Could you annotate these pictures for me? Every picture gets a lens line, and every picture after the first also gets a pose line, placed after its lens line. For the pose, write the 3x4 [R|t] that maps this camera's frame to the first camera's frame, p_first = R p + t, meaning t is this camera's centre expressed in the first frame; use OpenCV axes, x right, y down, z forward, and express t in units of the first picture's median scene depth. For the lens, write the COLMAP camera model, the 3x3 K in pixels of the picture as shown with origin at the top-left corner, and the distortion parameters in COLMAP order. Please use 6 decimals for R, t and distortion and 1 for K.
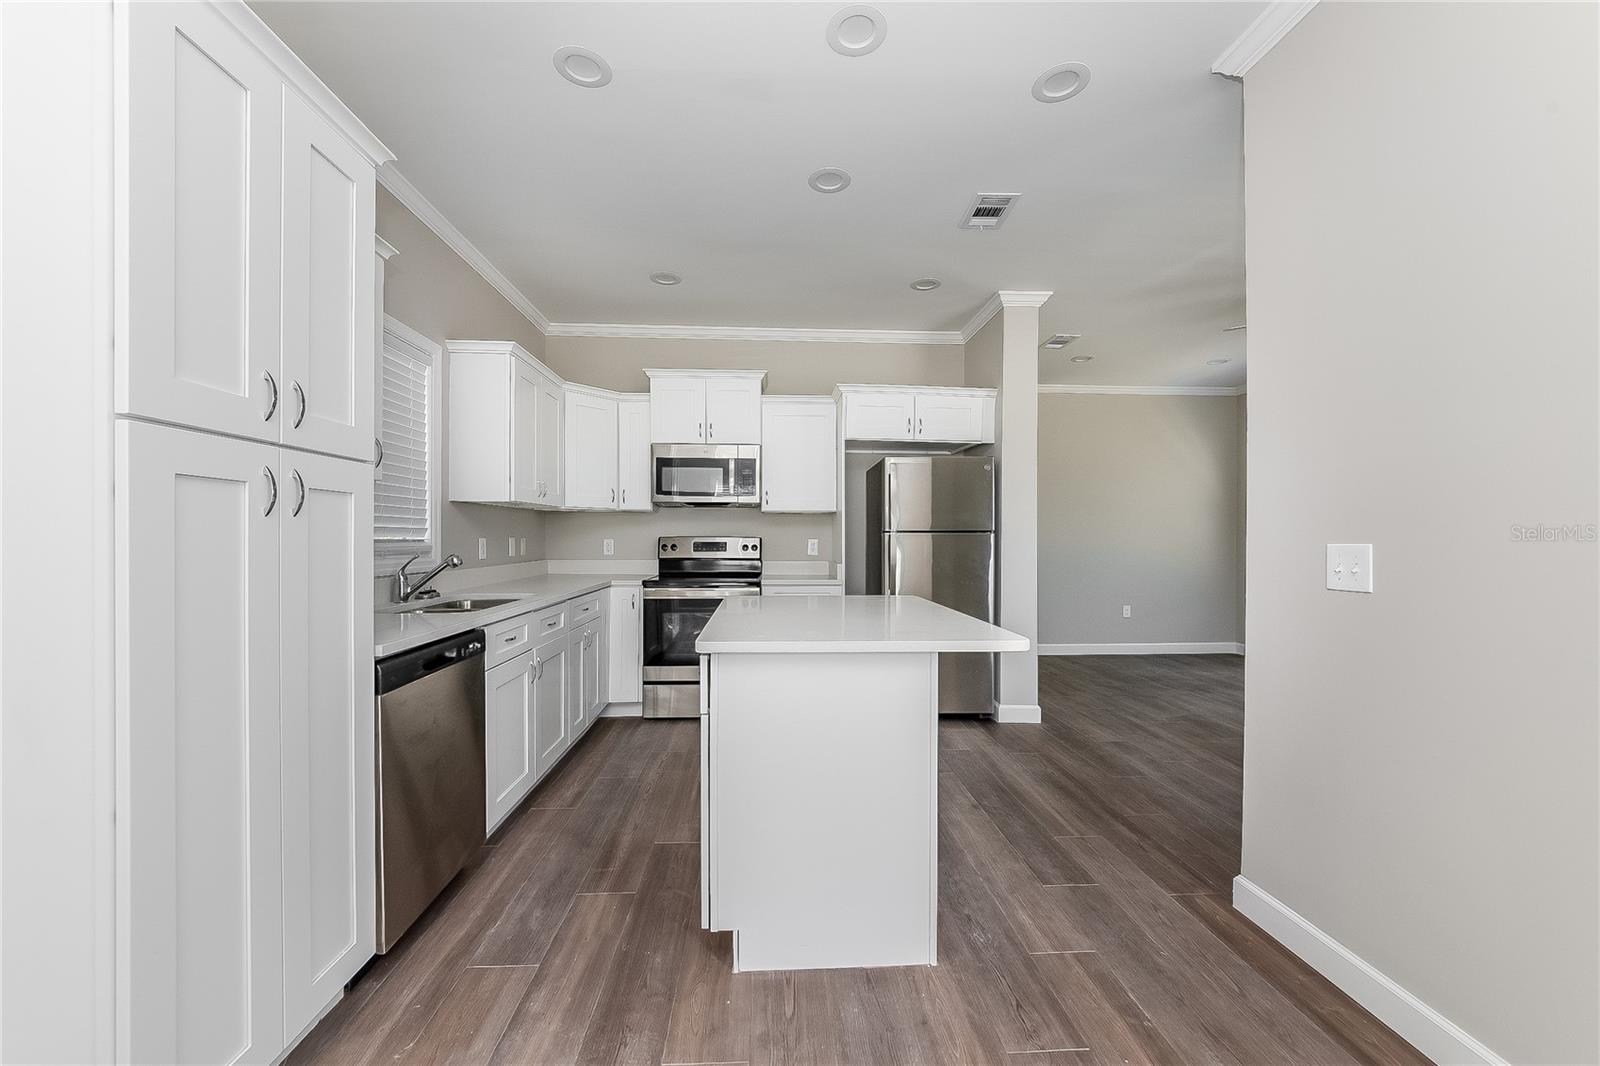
lens RADIAL K [[614.3, 0, 798.3], [0, 614.3, 536.2], [0, 0, 1]] dist [-0.001347, -0.000018]
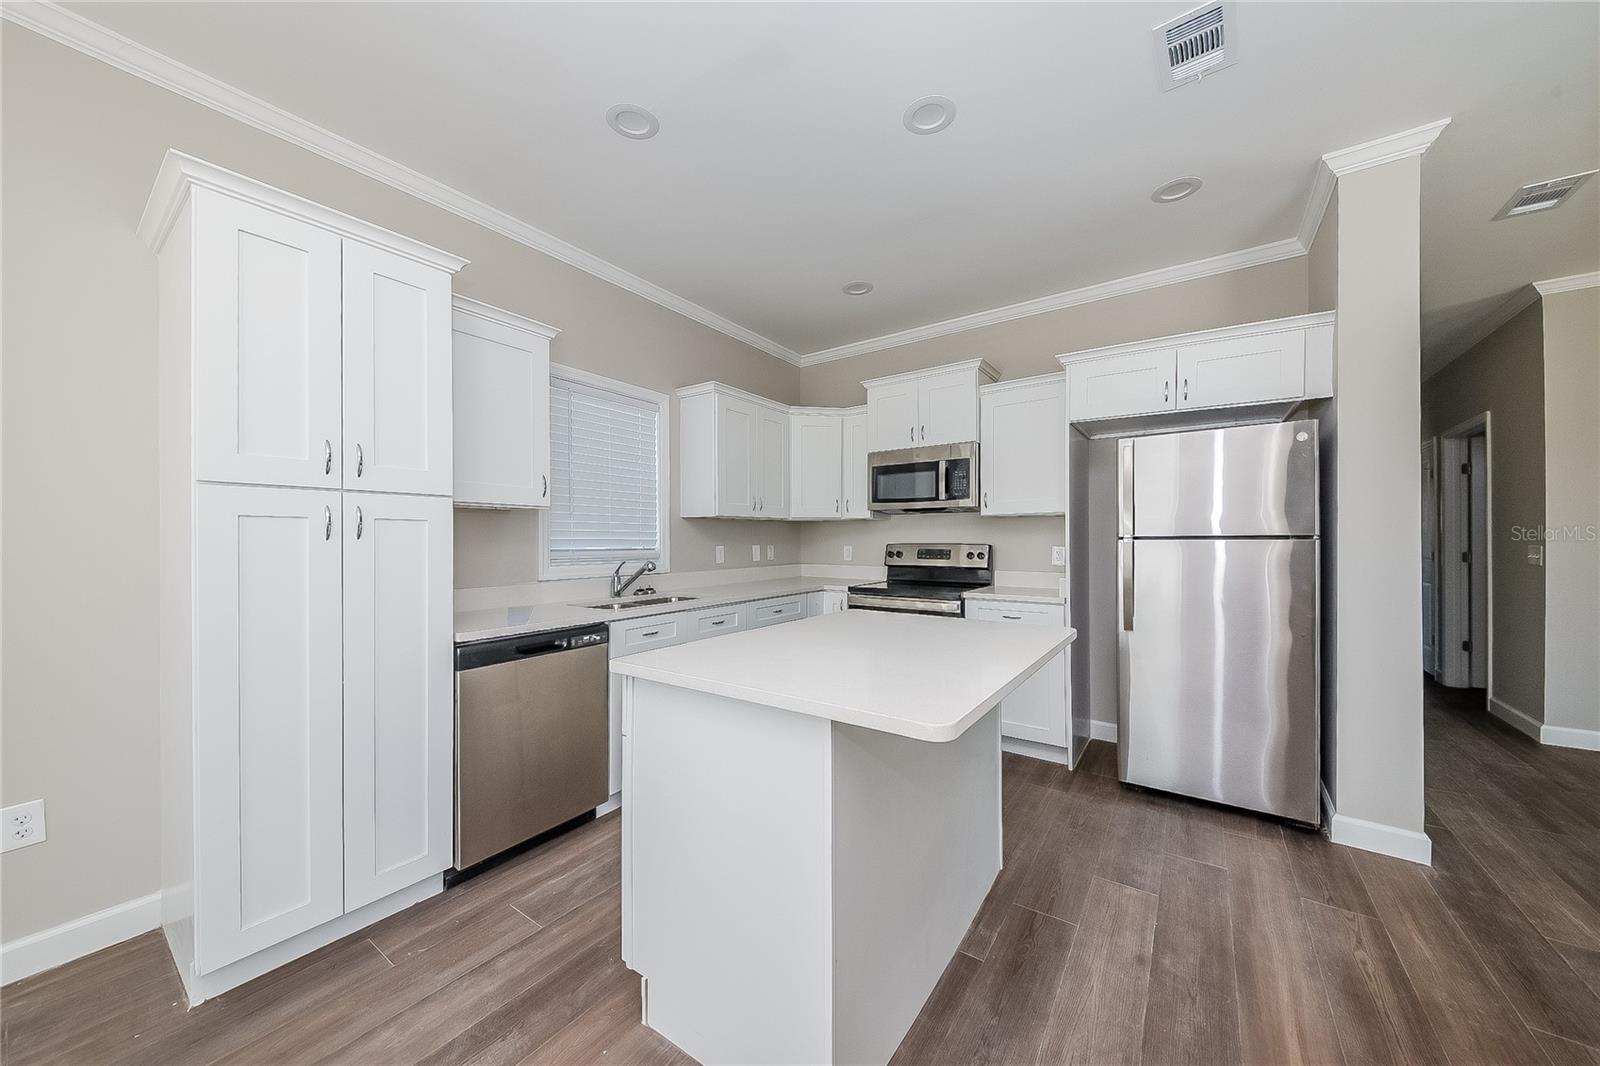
lens RADIAL K [[566.9, 0, 800.0], [0, 566.9, 533.0], [0, 0, 1]] dist [0.036017, -0.013619]
pose [[0.780416, -0.013869, -0.625107, 0.279514], [0.007747, 0.999892, -0.012512, -0.007076], [0.625213, 0.004922, 0.780439, 0.203574]]
